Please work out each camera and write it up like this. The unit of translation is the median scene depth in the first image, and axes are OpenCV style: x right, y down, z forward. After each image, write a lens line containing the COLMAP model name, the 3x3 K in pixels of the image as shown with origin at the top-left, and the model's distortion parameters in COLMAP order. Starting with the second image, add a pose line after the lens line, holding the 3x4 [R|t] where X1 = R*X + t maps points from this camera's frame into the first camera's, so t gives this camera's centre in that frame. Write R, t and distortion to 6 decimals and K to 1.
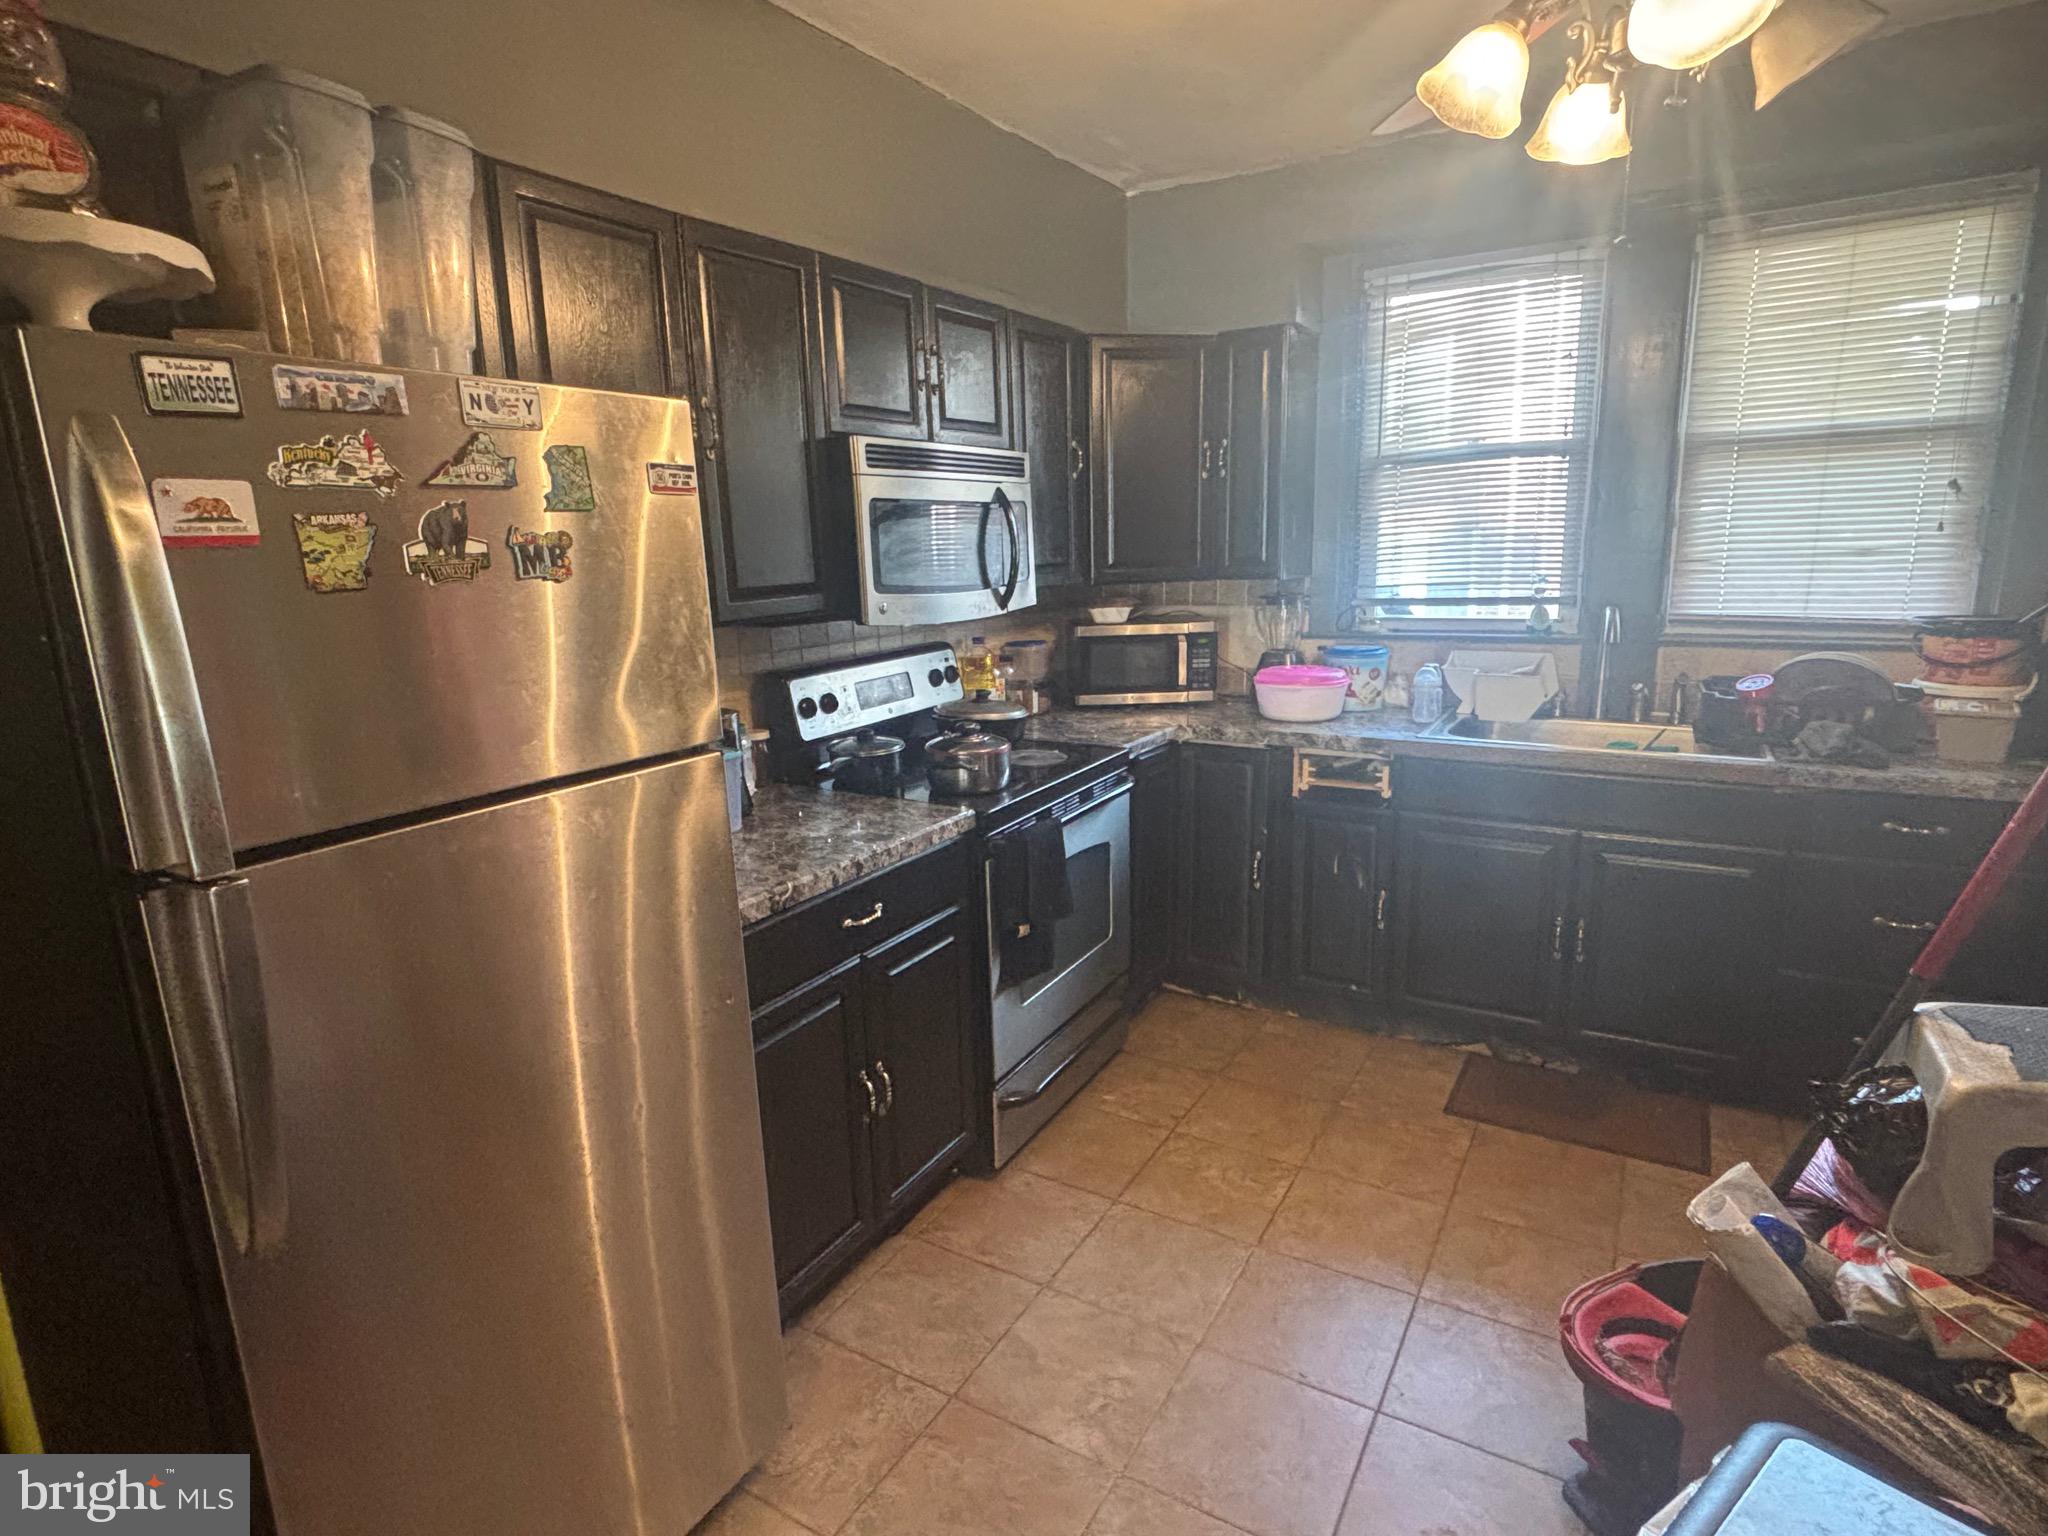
lens RADIAL K [[1063.0, 0, 1024.0], [0, 1063.0, 768.0], [0, 0, 1]] dist [0.047803, -0.037151]
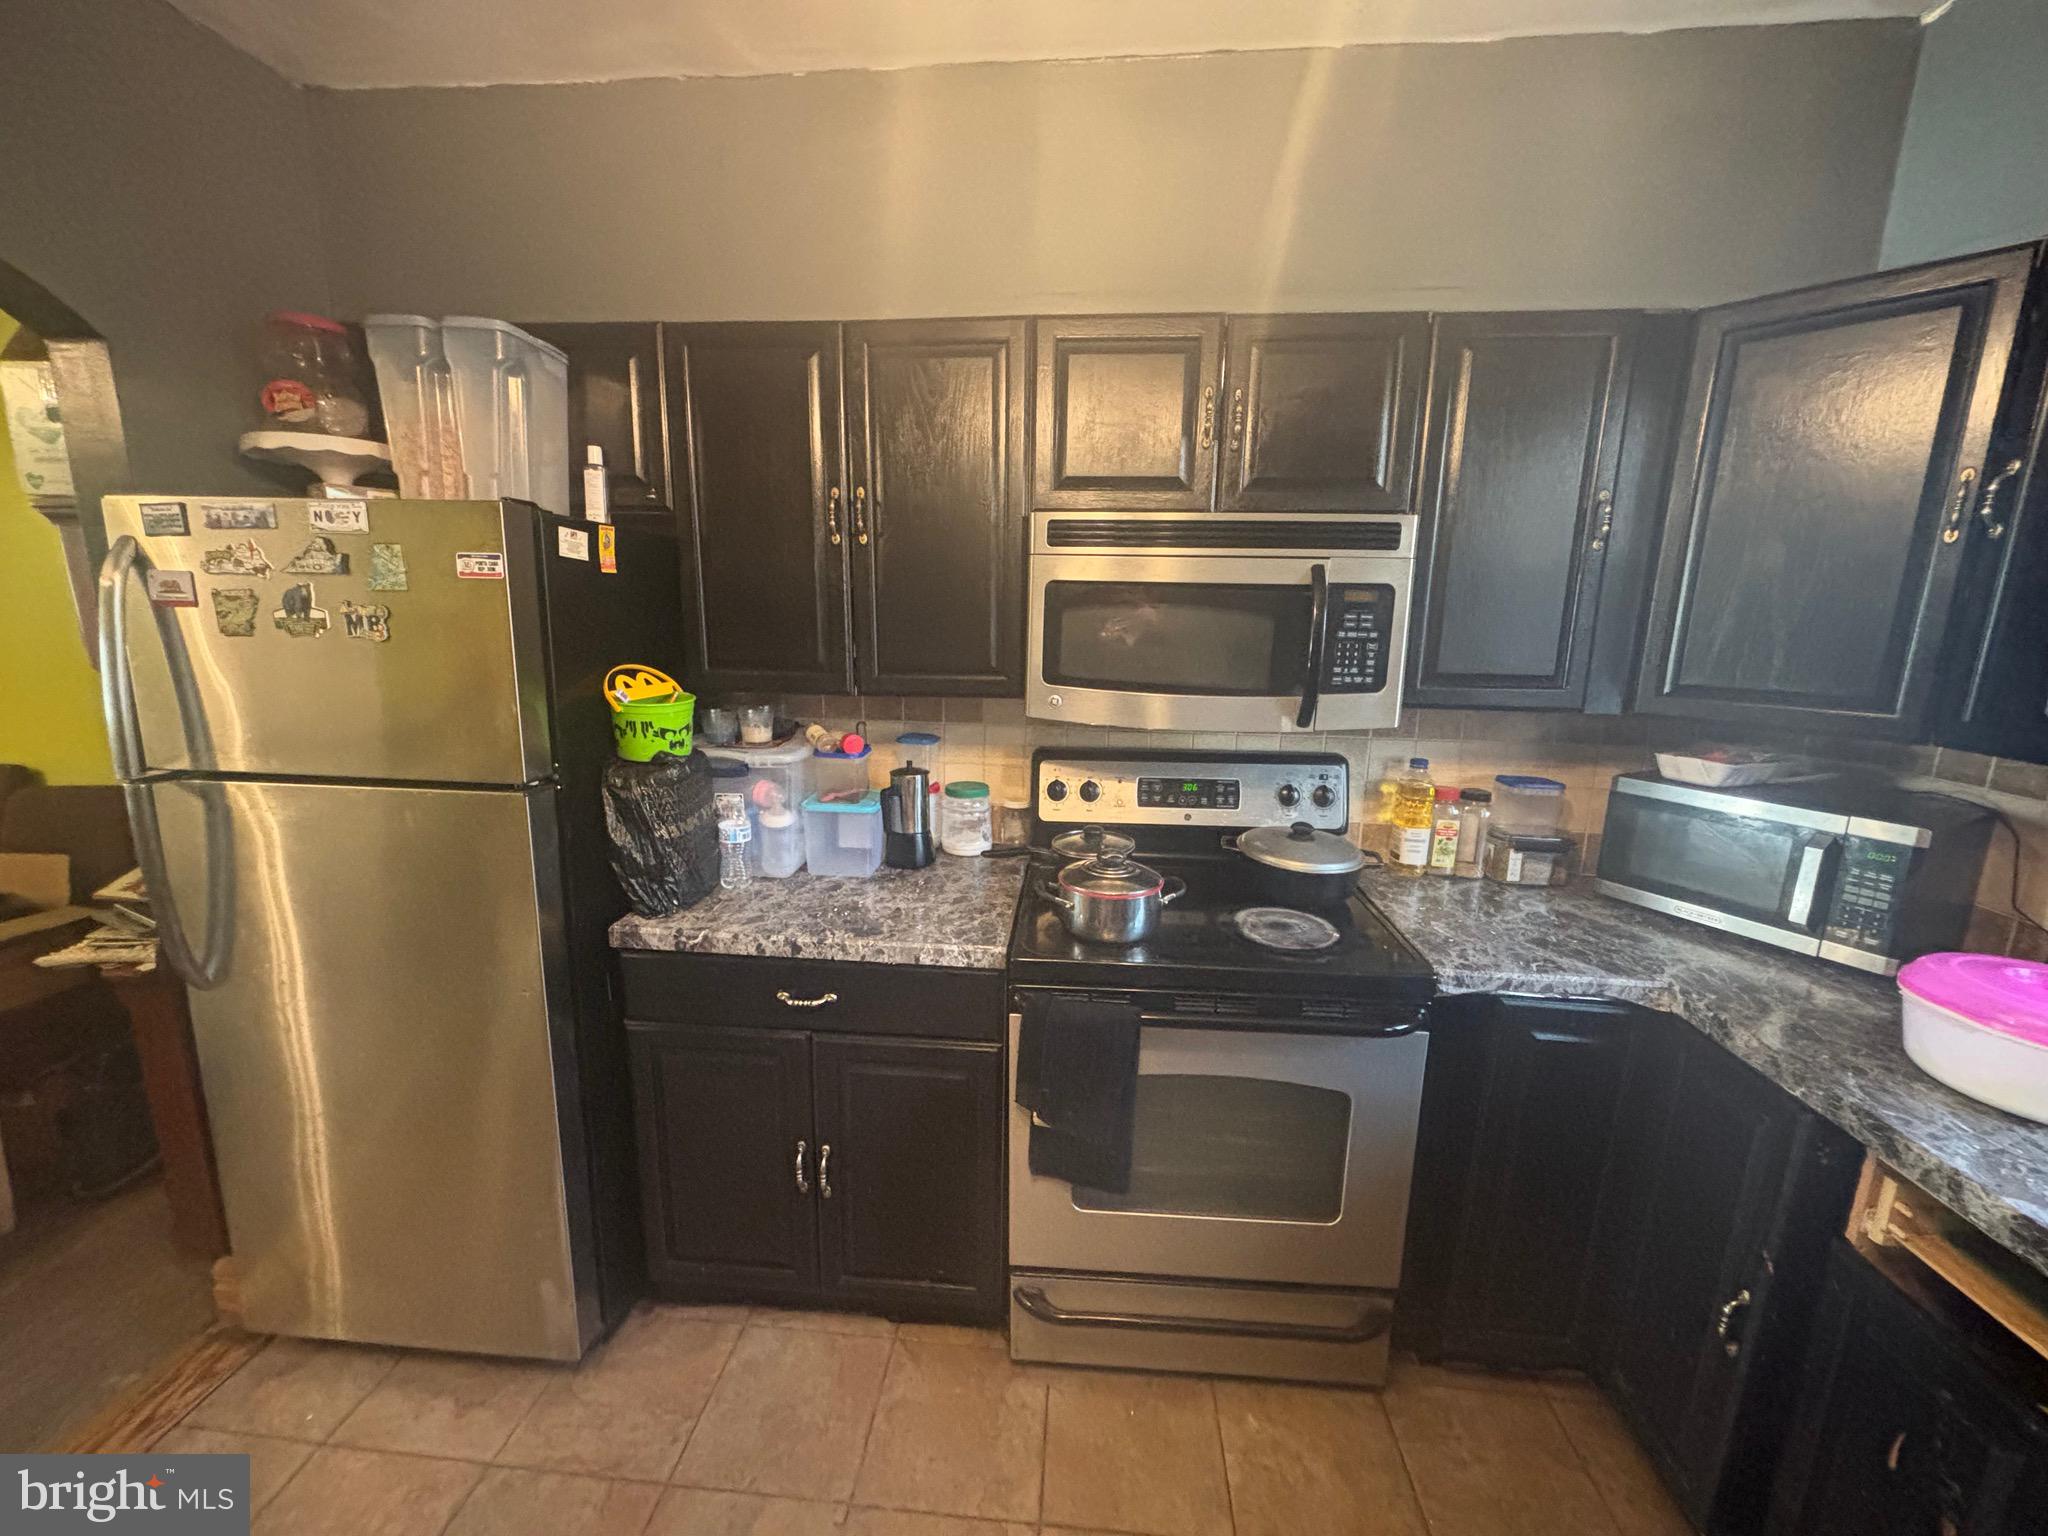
lens RADIAL K [[804.3, 0, 1024.0], [0, 804.3, 768.0], [0, 0, 1]] dist [0.008313, 0.000174]
pose [[0.447097, 0.204273, -0.870849, 0.478048], [-0.219841, 0.968807, 0.114383, -0.172915], [0.867049, 0.140308, 0.478058, 0.678231]]
